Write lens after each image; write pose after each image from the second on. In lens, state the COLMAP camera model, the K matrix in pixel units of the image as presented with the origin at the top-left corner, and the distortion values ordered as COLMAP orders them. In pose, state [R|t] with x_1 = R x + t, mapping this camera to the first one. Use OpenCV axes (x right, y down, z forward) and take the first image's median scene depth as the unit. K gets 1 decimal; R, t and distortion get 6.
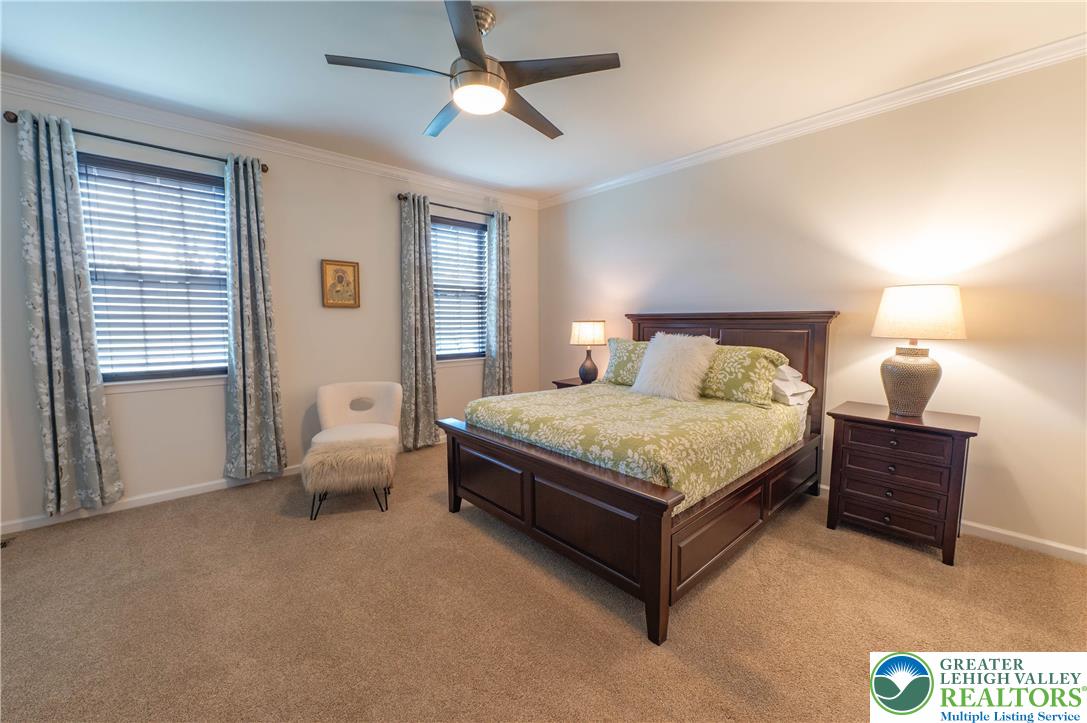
lens RADIAL K [[427.4, 0, 546.8], [0, 427.4, 357.0], [0, 0, 1]] dist [-0.007338, -0.000484]
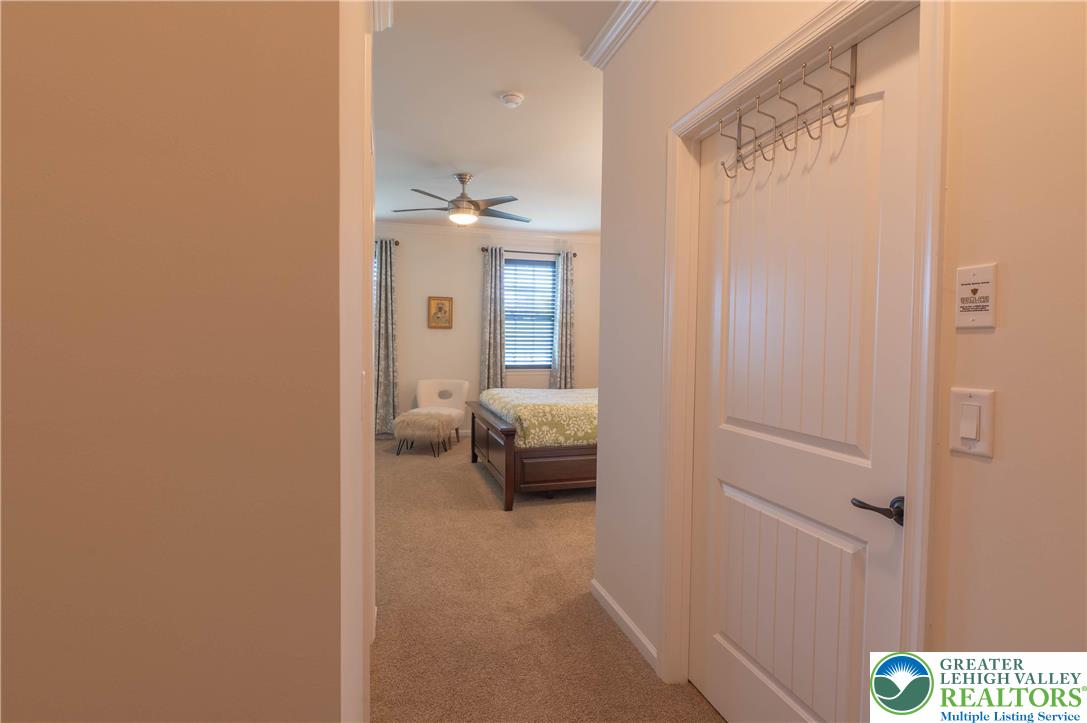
lens RADIAL K [[527.0, 0, 543.6], [0, 527.0, 357.2], [0, 0, 1]] dist [-0.013575, -0.000457]
pose [[0.900357, 0.025371, -0.434412, 0.592297], [-0.049965, 0.997724, -0.045287, 0.043766], [0.432275, 0.062480, 0.899575, -0.439646]]
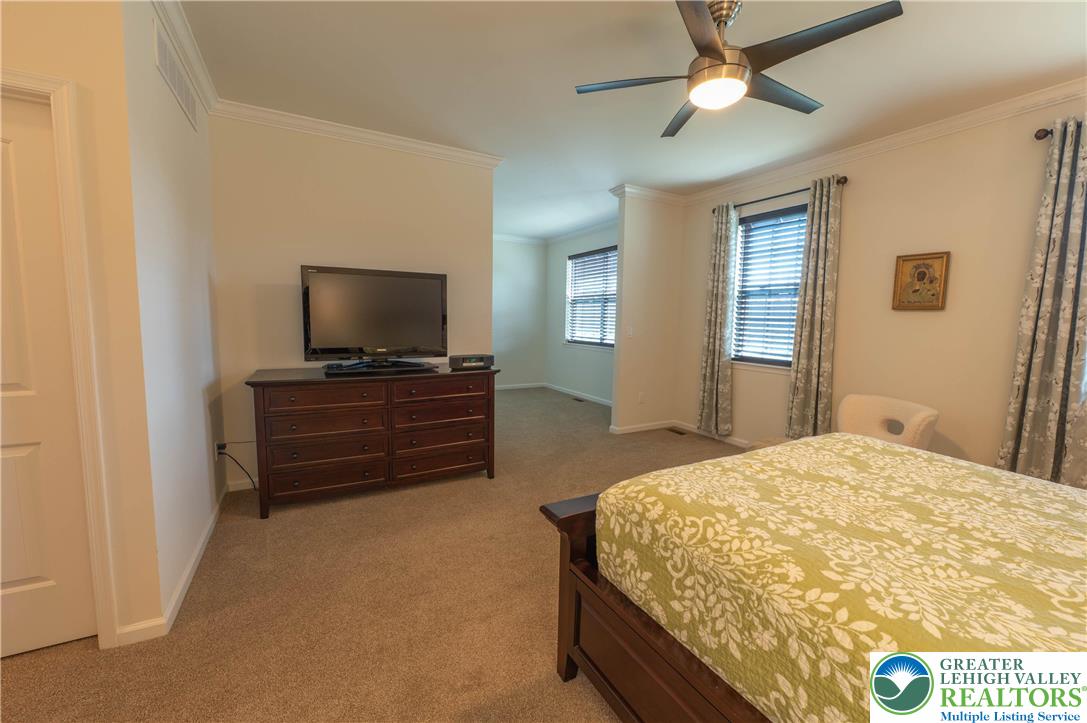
lens RADIAL K [[427.4, 0, 541.6], [0, 427.4, 357.2], [0, 0, 1]] dist [-0.007338, -0.000484]
pose [[-0.230832, 0.086157, -0.969172, 0.469651], [-0.103990, 0.988182, 0.112614, -0.040619], [0.967421, 0.126779, -0.219145, 0.460575]]
